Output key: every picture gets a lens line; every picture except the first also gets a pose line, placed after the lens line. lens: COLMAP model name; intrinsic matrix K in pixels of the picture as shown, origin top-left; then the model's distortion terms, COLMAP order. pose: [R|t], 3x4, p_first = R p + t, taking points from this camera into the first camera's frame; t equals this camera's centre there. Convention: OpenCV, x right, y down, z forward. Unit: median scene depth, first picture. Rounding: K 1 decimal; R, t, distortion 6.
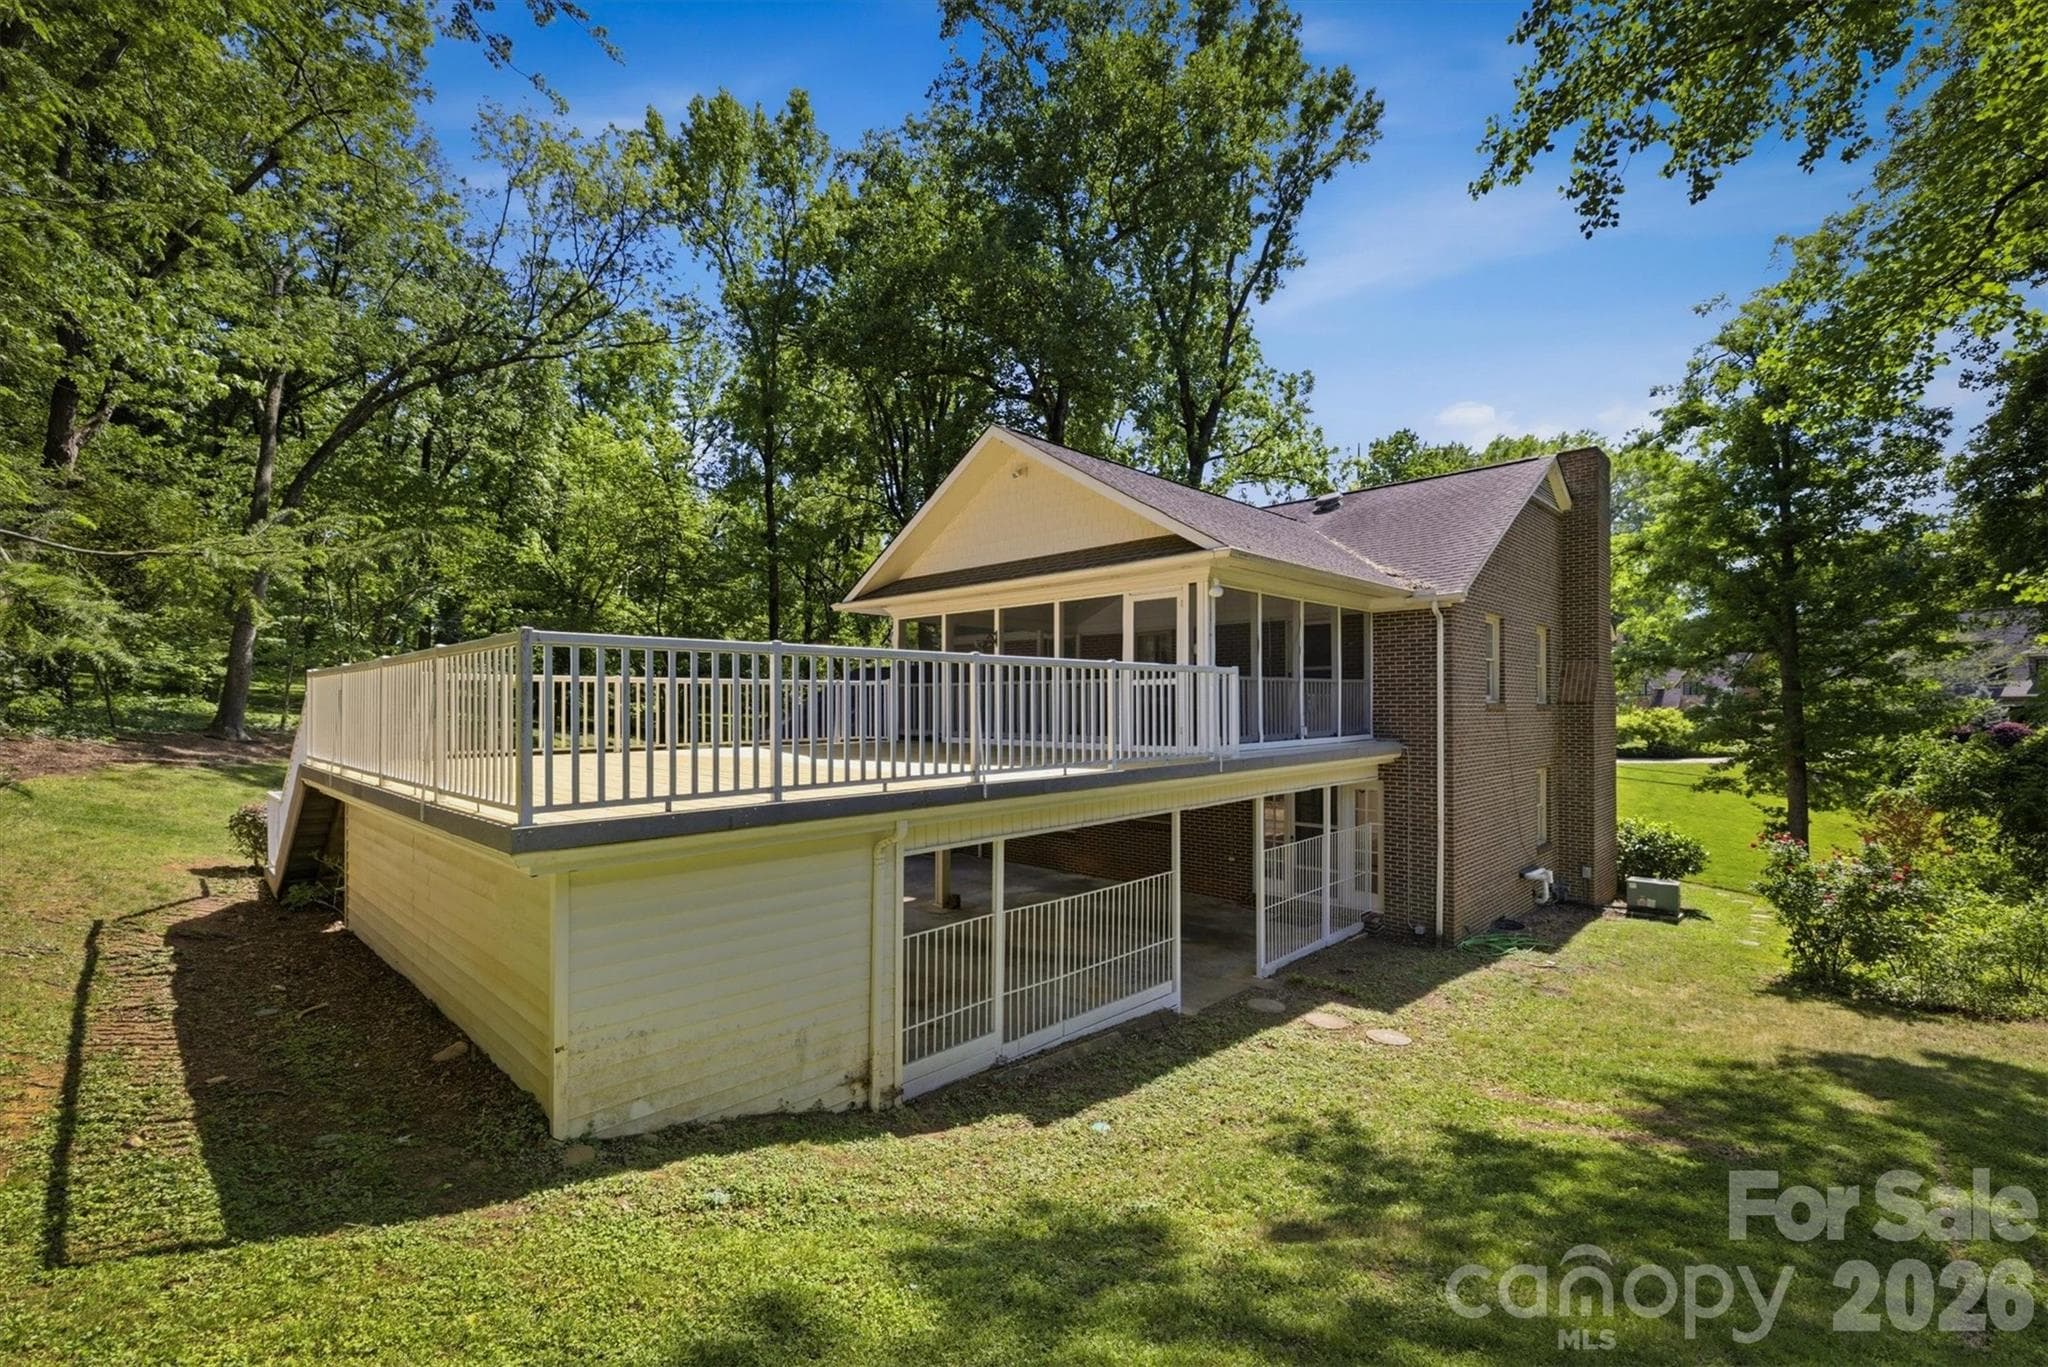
lens RADIAL K [[883.5, 0, 1033.5], [0, 883.5, 701.3], [0, 0, 1]] dist [0.015478, 0.000794]
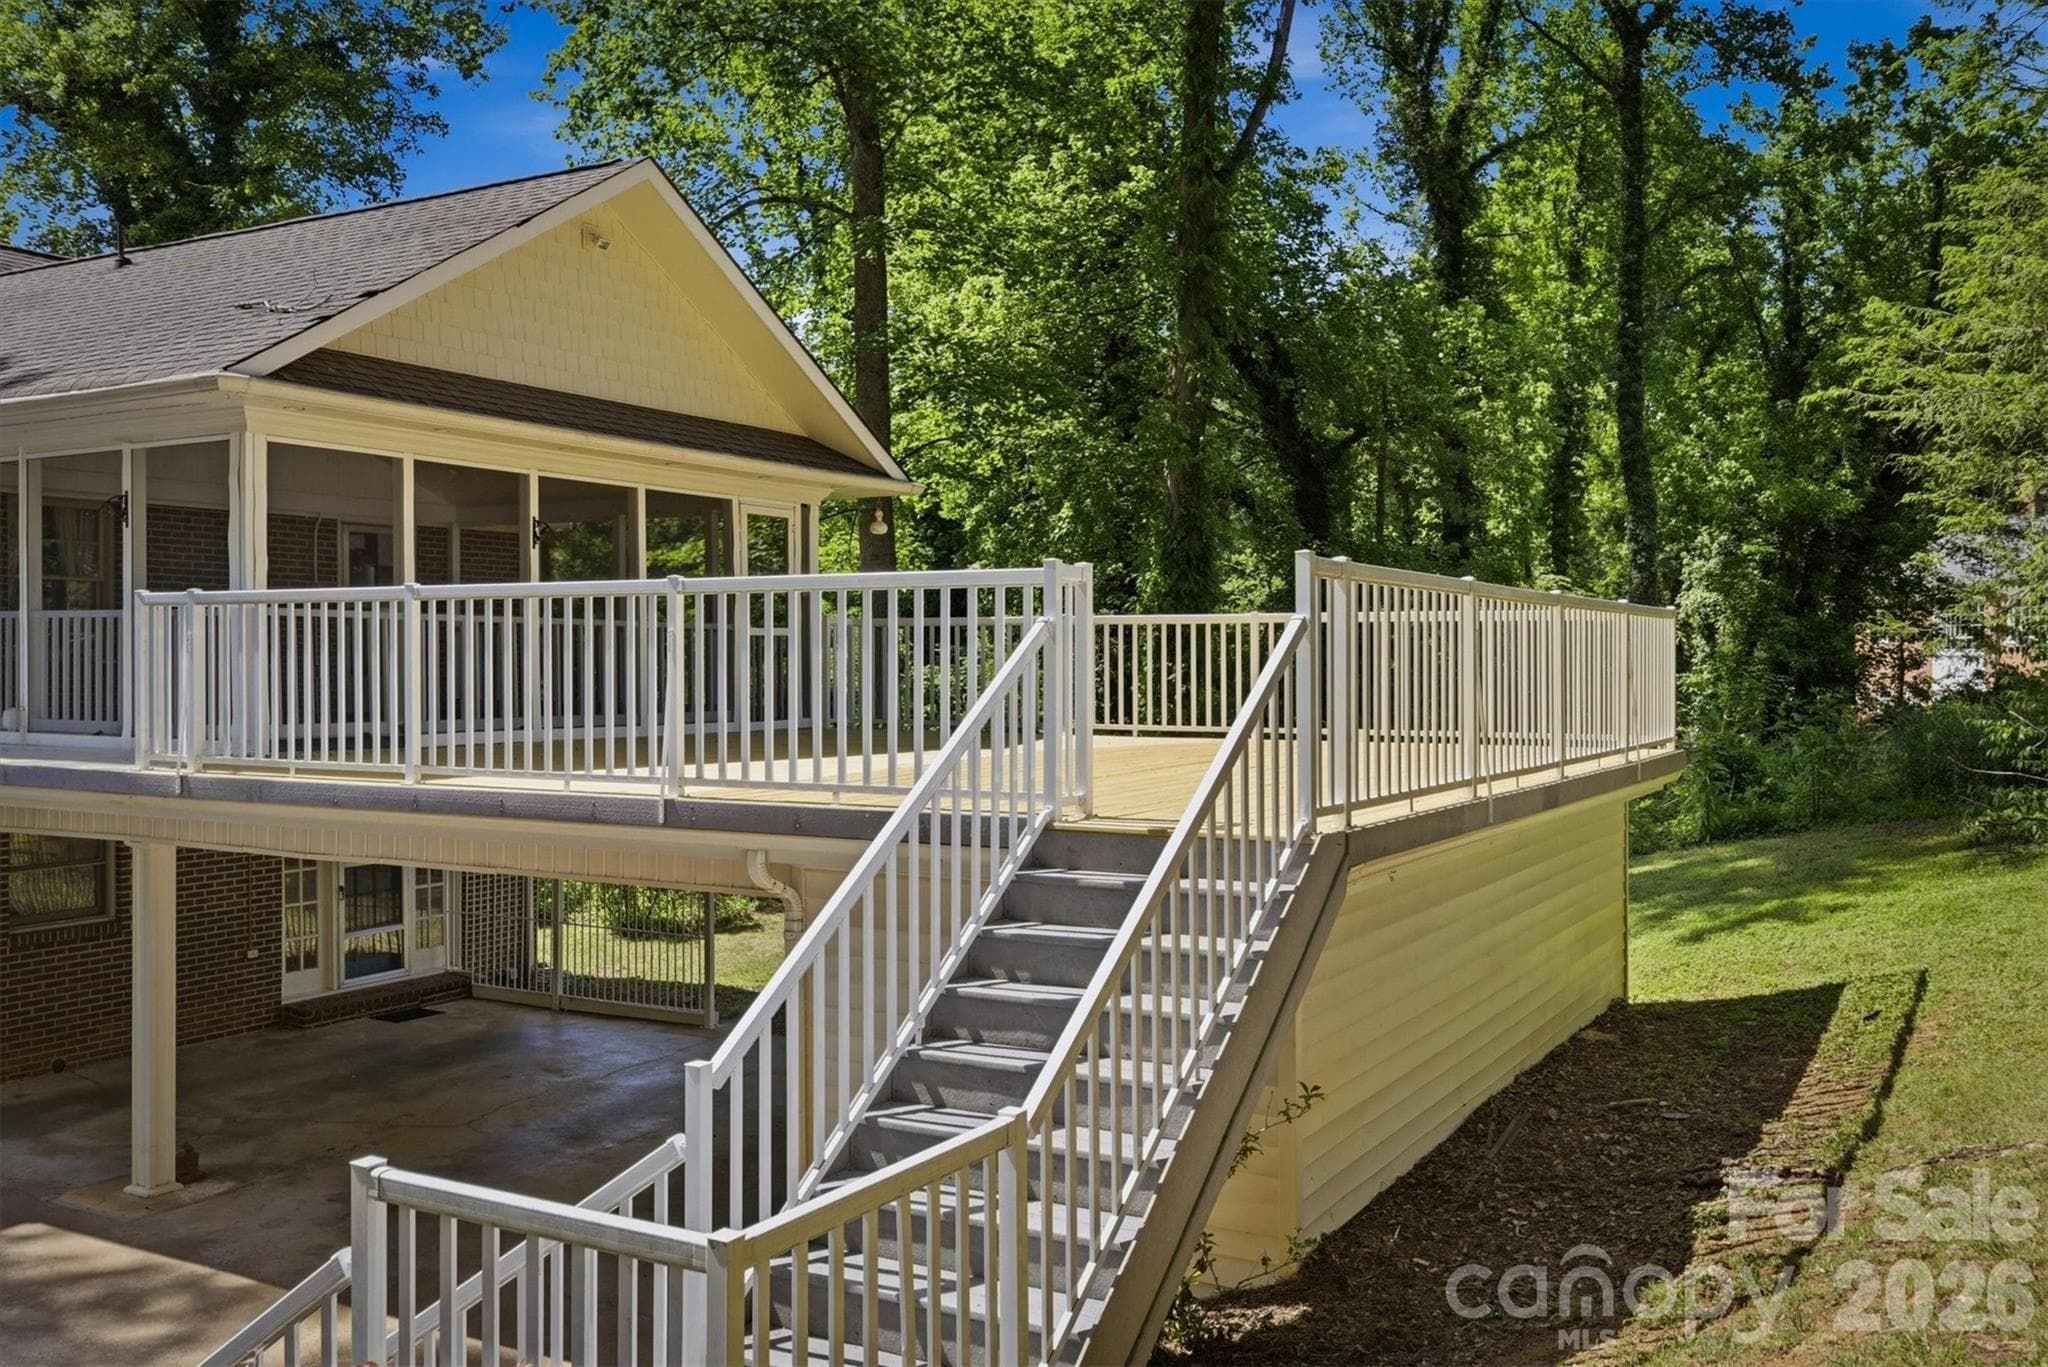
lens RADIAL K [[1791.4, 0, 1019.6], [0, 1791.4, 678.5], [0, 0, 1]] dist [0.000062, -0.000475]
pose [[-0.246241, -0.006946, 0.969184, -1.113030], [-0.007098, 0.999960, 0.005363, 0.005092], [-0.969183, -0.005558, -0.246281, 0.982526]]
